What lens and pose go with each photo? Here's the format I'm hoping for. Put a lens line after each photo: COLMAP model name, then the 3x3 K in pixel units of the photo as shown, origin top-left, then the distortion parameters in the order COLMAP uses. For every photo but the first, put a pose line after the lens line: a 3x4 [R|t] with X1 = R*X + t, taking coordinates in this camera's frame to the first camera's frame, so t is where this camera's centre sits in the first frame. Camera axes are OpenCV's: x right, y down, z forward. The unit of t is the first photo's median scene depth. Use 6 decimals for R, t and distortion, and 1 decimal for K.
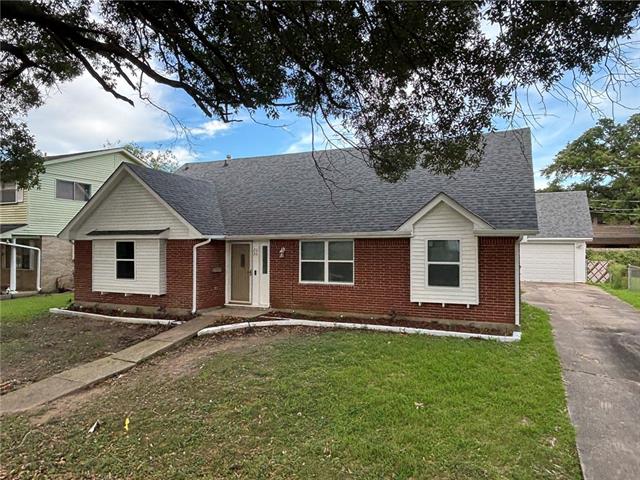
lens RADIAL K [[436.5, 0, 320.0], [0, 436.5, 240.4], [0, 0, 1]] dist [0.037647, -0.001577]
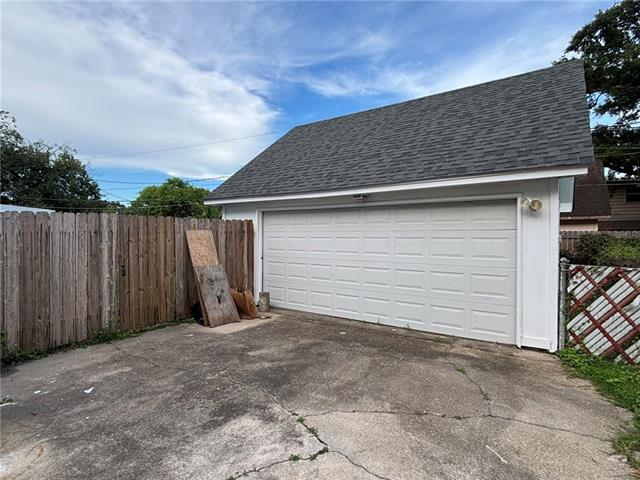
lens RADIAL K [[336.3, 0, 319.1], [0, 336.3, 240.1], [0, 0, 1]] dist [0.004775, 0.000897]
pose [[0.983185, 0.001181, -0.182607, 0.398149], [0.002135, 0.999836, 0.017958, 0.022330], [0.182598, -0.018046, 0.983022, 0.625777]]
